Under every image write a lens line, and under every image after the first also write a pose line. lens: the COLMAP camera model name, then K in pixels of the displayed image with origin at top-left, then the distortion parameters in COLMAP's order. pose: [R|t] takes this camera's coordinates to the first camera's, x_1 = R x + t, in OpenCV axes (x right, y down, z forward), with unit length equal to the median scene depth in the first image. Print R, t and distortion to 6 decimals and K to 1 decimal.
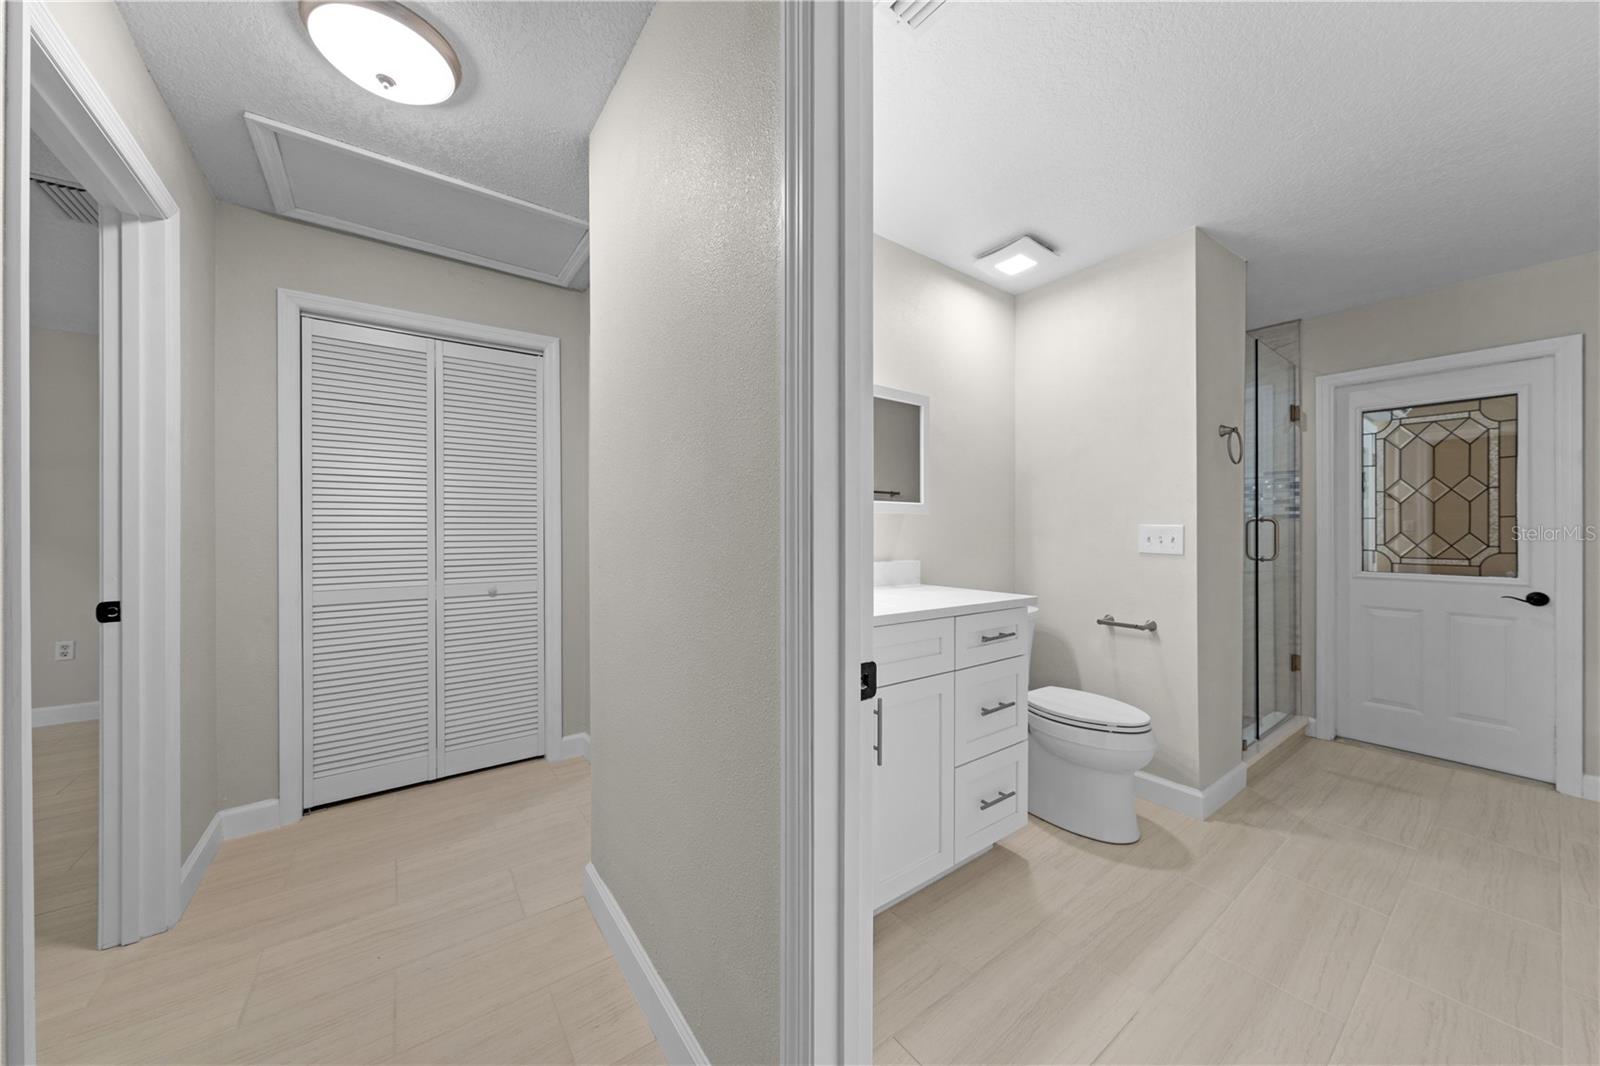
lens RADIAL K [[561.3, 0, 795.1], [0, 561.3, 522.5], [0, 0, 1]] dist [-0.000417, 0.000413]
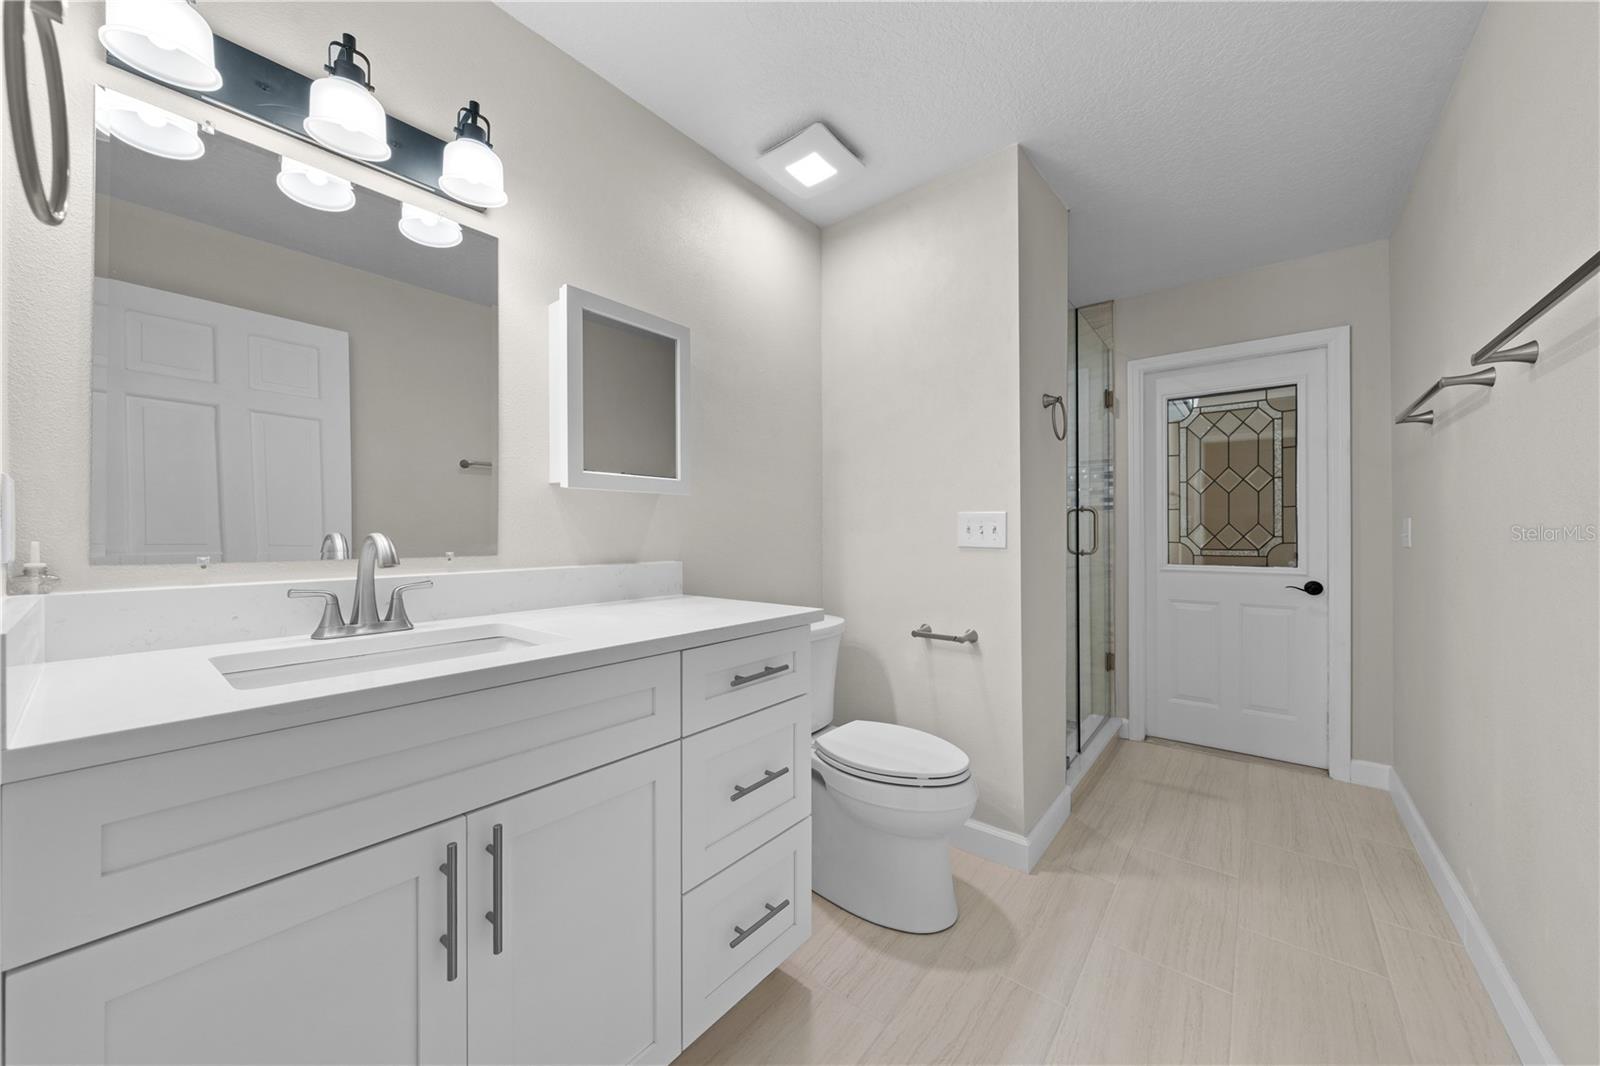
lens RADIAL K [[561.3, 0, 799.3], [0, 561.3, 525.5], [0, 0, 1]] dist [-0.000417, 0.000413]
pose [[0.968660, -0.003498, 0.248367, 0.181703], [0.003439, 0.999994, 0.000674, 0.020792], [-0.248368, 0.000201, 0.968666, 0.260880]]
